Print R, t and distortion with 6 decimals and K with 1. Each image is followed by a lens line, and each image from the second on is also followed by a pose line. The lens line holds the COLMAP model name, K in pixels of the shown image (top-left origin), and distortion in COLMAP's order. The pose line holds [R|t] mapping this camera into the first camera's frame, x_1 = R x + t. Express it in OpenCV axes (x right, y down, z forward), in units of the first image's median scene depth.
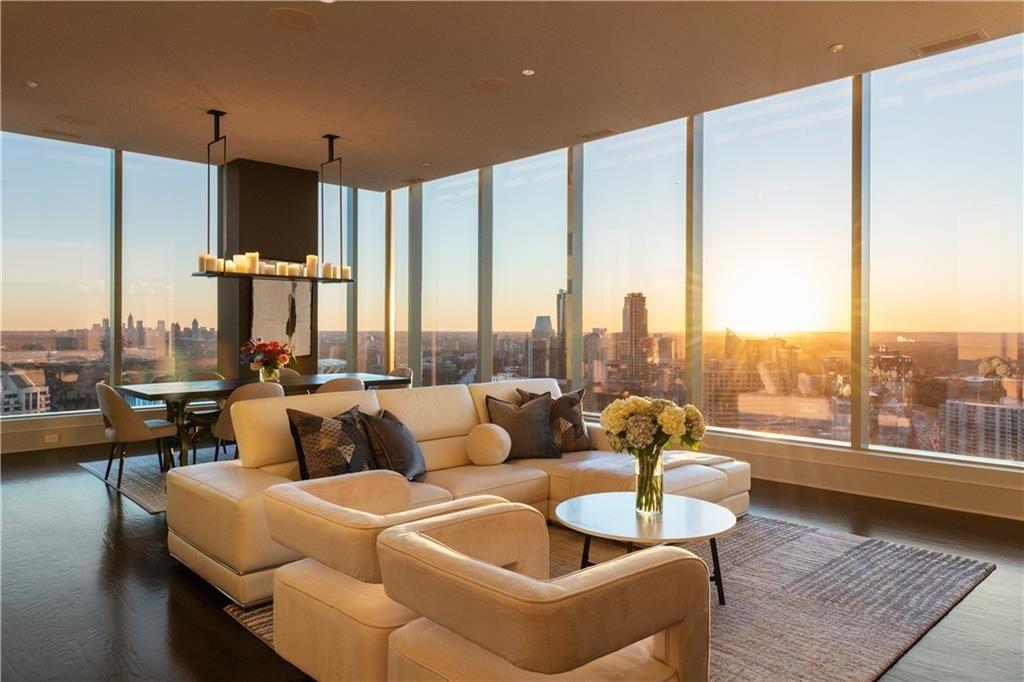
lens RADIAL K [[689.5, 0, 510.8], [0, 689.5, 326.7], [0, 0, 1]] dist [0.000628, -0.000966]
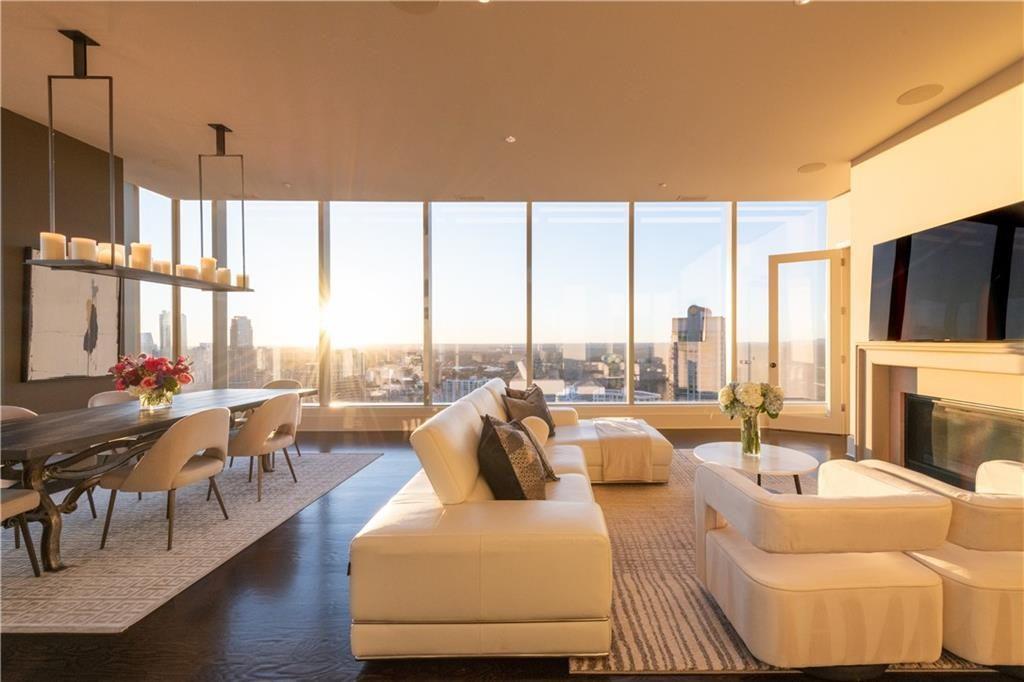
lens RADIAL K [[407.6, 0, 512.0], [0, 407.6, 341.0], [0, 0, 1]] dist [0.001423, 0.000034]
pose [[0.701239, 0.000797, 0.712926, -0.311989], [0.000728, 0.999998, -0.001833, 0.001868], [-0.712926, 0.001804, 0.701237, 0.311514]]
